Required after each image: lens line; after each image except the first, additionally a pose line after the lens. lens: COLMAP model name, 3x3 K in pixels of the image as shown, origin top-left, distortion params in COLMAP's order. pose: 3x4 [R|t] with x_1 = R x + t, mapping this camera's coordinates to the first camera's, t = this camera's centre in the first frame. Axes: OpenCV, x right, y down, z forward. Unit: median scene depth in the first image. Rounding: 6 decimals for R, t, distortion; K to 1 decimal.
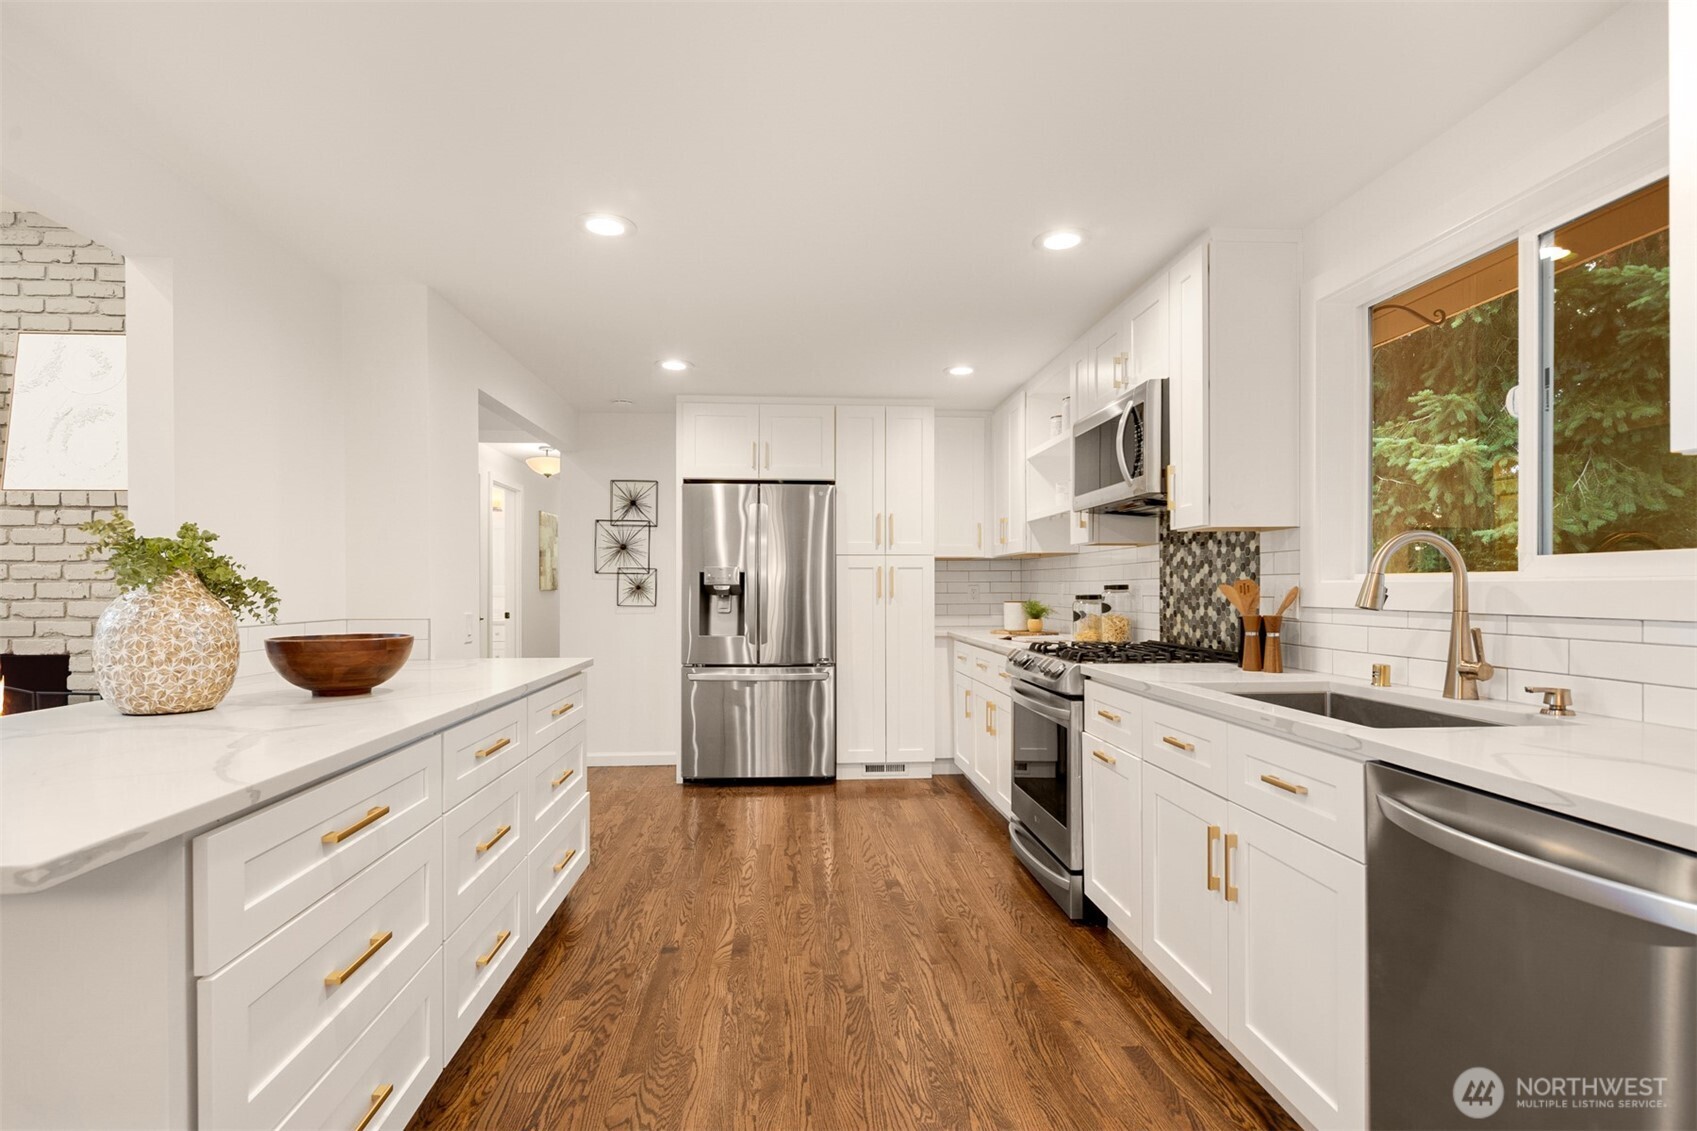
lens RADIAL K [[820.7, 0, 836.1], [0, 820.7, 589.2], [0, 0, 1]] dist [0.000263, -0.000582]
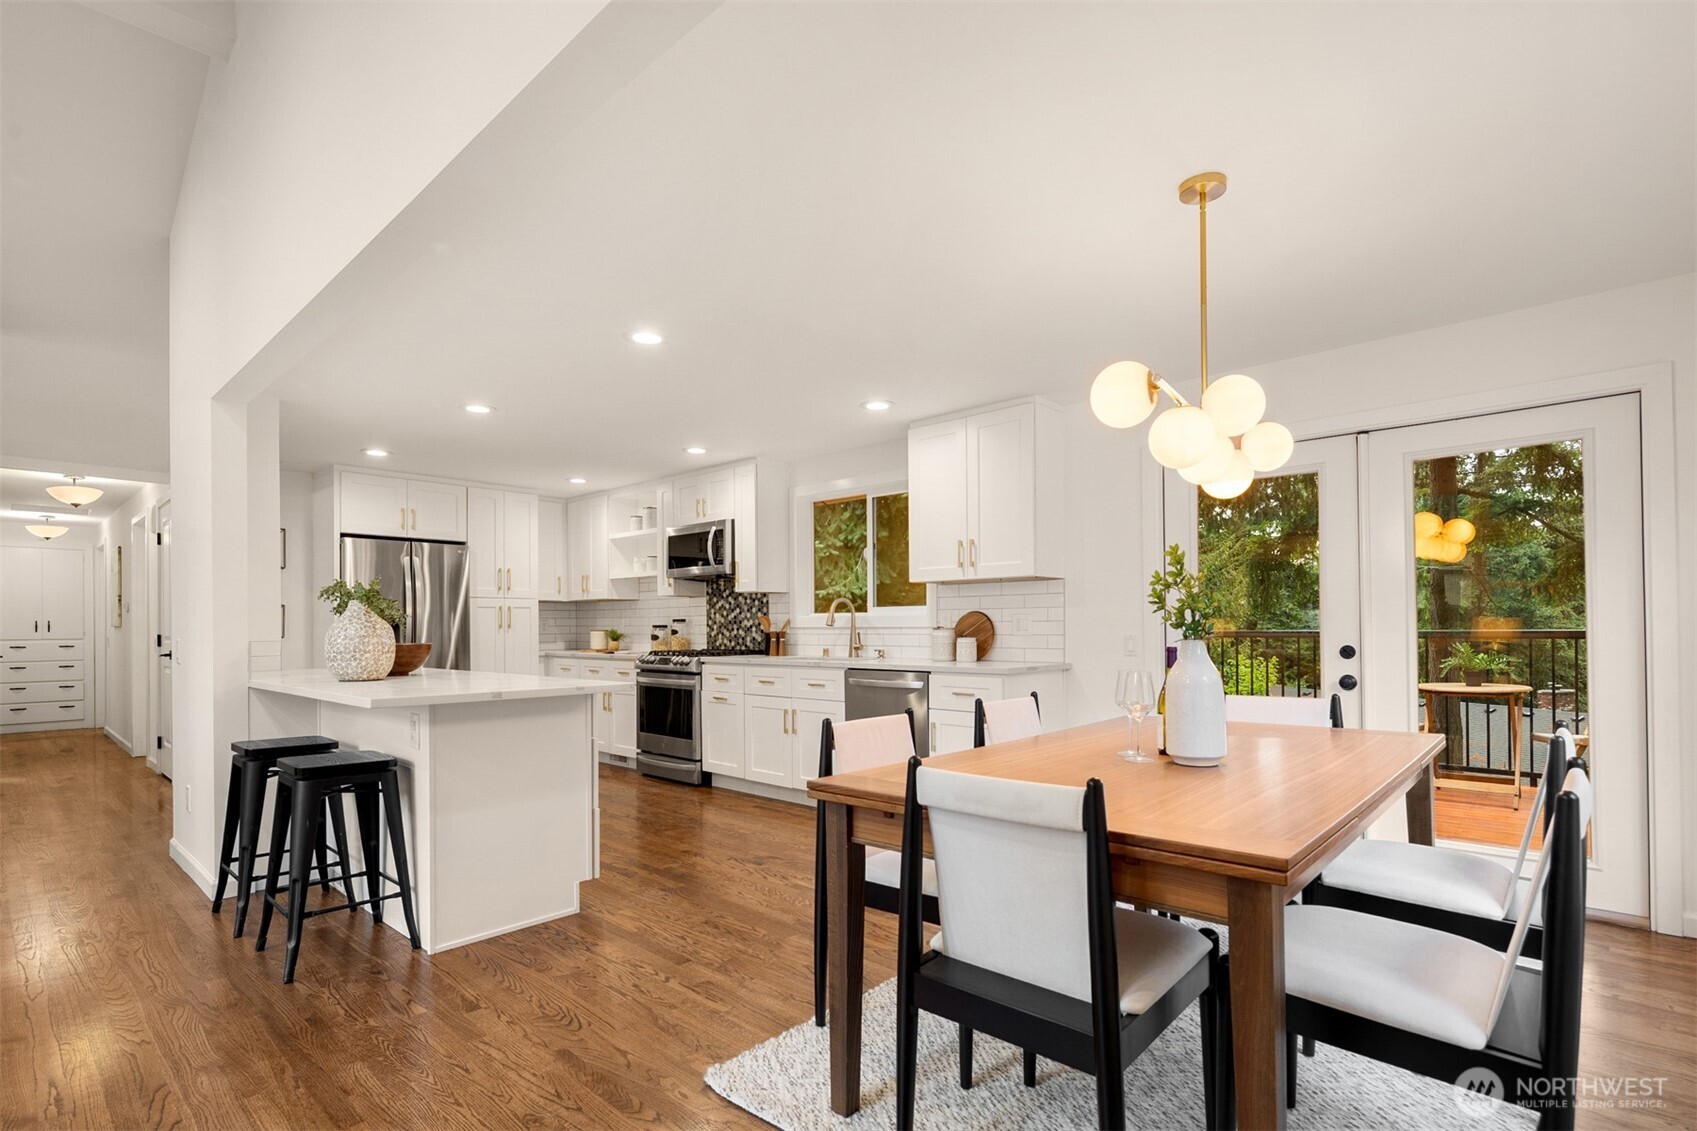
lens RADIAL K [[814.6, 0, 842.8], [0, 814.6, 625.6], [0, 0, 1]] dist [-0.000350, -0.001383]
pose [[0.730856, -0.001648, 0.682529, -0.704251], [0.005513, 0.999979, -0.003489, 0.019774], [-0.682509, 0.006313, 0.730850, -0.611197]]
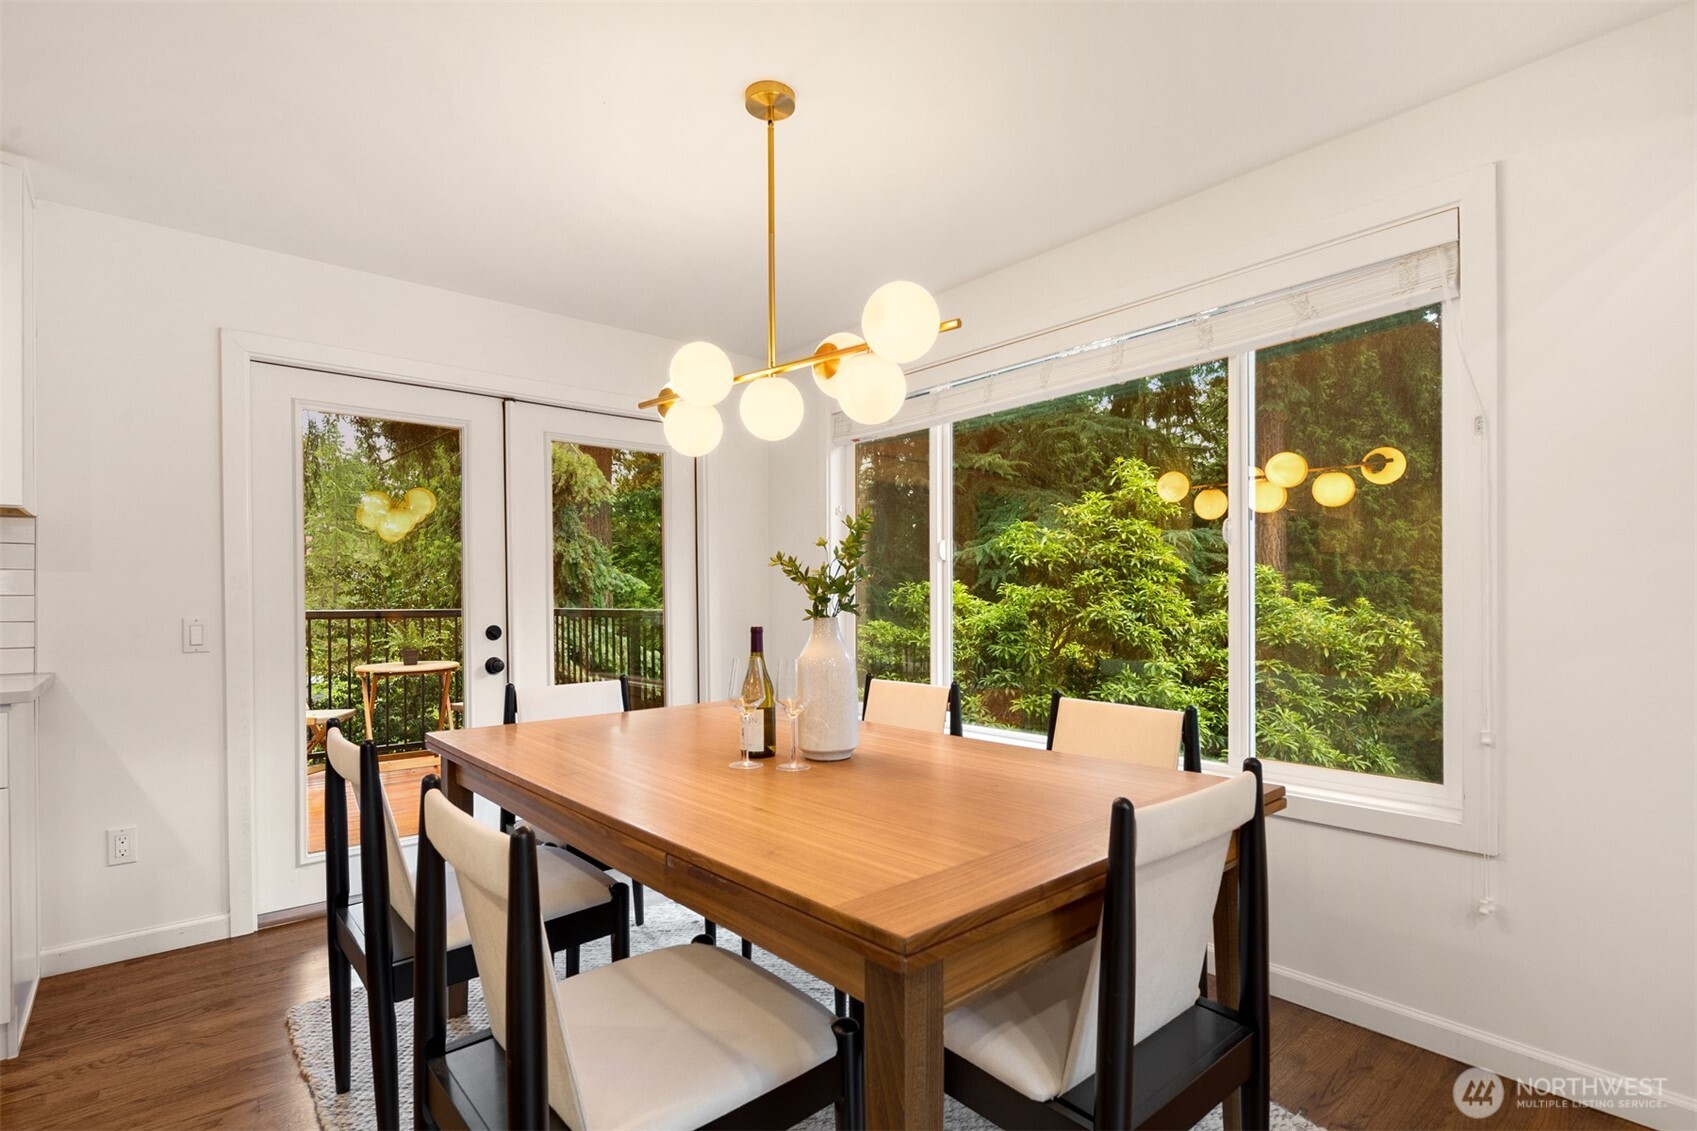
lens RADIAL K [[819.9, 0, 847.6], [0, 819.9, 600.9], [0, 0, 1]] dist [-0.004093, -0.001268]
pose [[-0.600010, 0.005231, 0.799975, -0.532403], [0.007096, 0.999974, -0.001216, 0.019701], [-0.799961, 0.004947, -0.600032, -0.012264]]
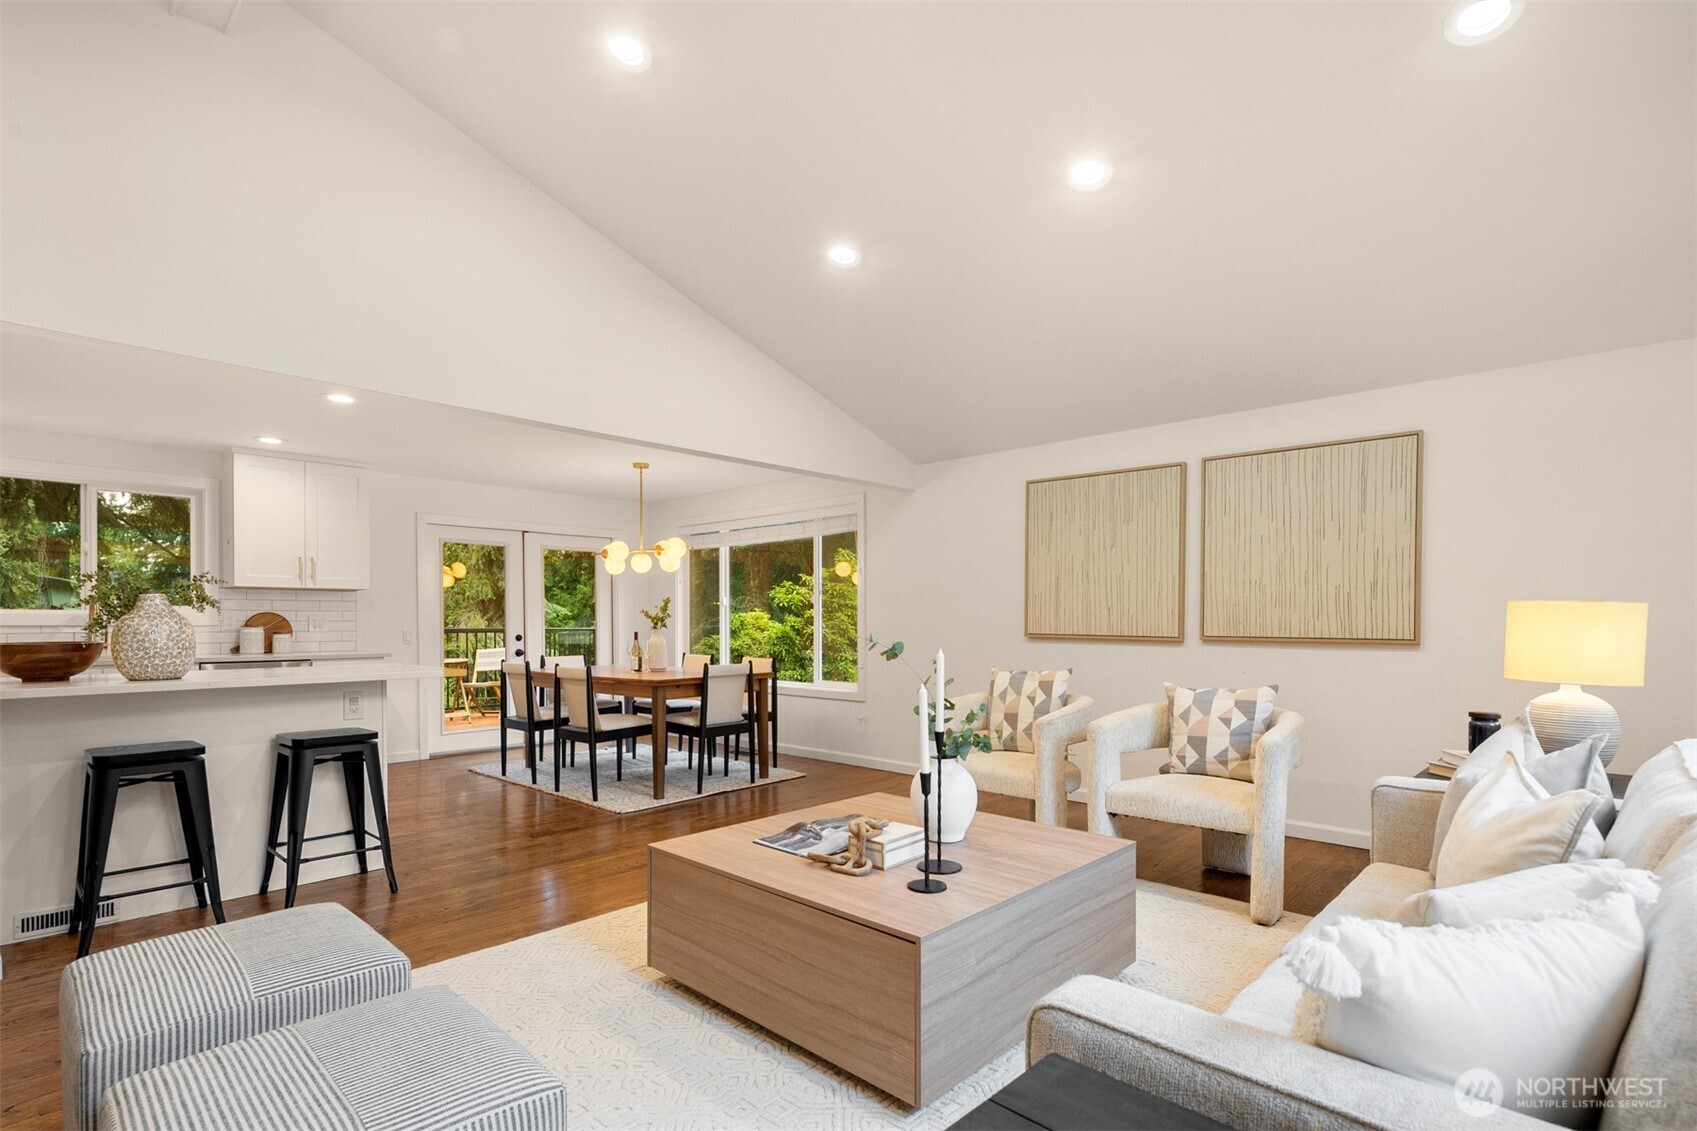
lens RADIAL K [[820.1, 0, 845.4], [0, 820.1, 631.0], [0, 0, 1]] dist [0.001136, -0.000170]
pose [[-0.686227, -0.003412, 0.727379, -1.706907], [0.004355, 0.999952, 0.008799, 0.020360], [-0.727374, 0.009206, -0.686179, 0.622393]]
